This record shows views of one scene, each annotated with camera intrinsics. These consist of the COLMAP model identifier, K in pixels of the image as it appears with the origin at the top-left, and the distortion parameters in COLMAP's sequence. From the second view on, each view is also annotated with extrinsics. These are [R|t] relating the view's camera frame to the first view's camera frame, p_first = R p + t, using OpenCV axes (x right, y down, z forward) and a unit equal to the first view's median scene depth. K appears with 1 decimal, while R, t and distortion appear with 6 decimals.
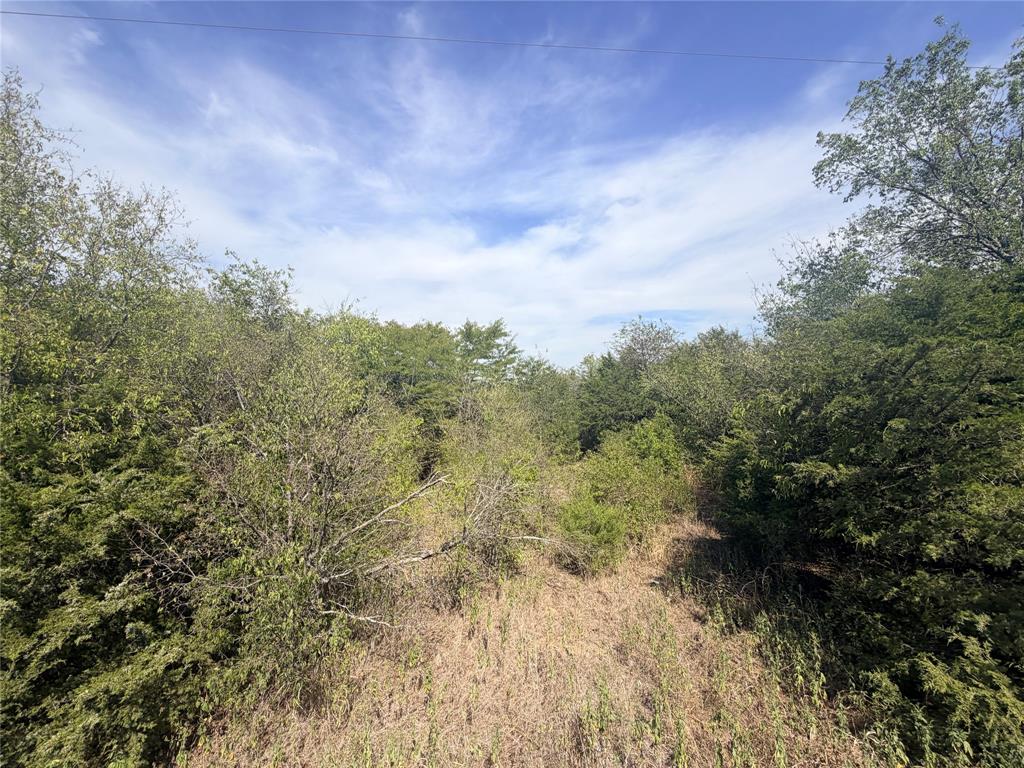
lens RADIAL K [[406.9, 0, 512.0], [0, 406.9, 384.0], [0, 0, 1]] dist [-0.014592, -0.000012]
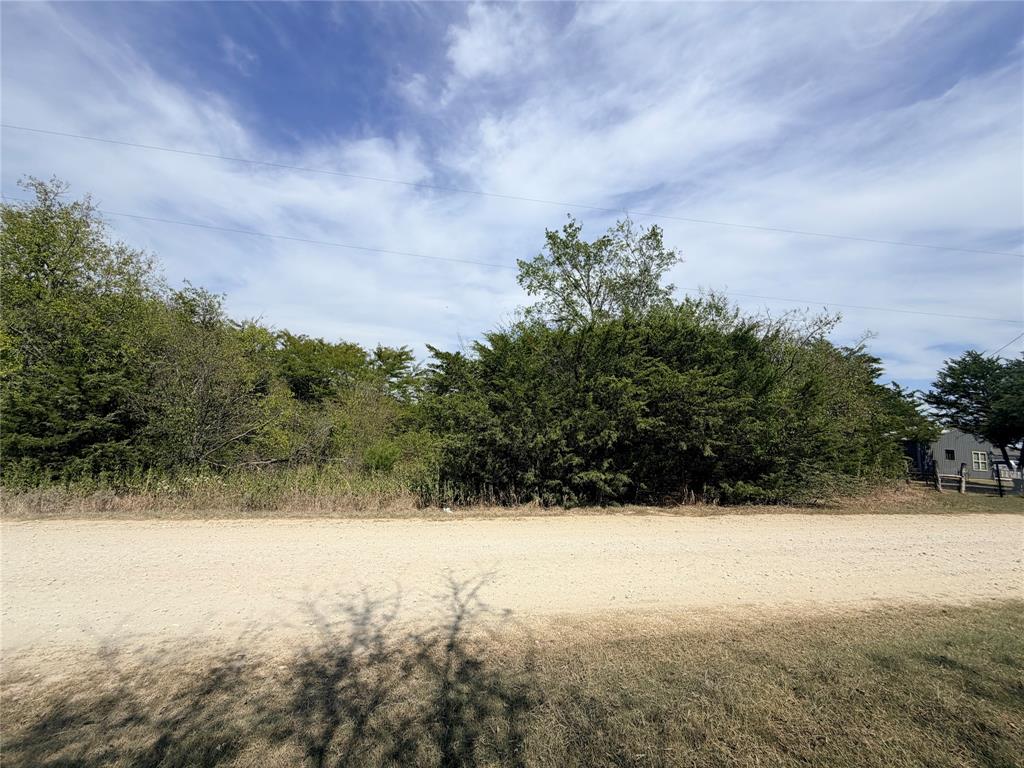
lens RADIAL K [[414.4, 0, 512.0], [0, 414.4, 384.0], [0, 0, 1]] dist [-0.000257, -0.000056]
pose [[0.992169, 0.103695, 0.069626, 0.513793], [-0.096723, 0.990575, -0.096979, 0.119972], [-0.079026, 0.089485, 0.992848, -0.700414]]
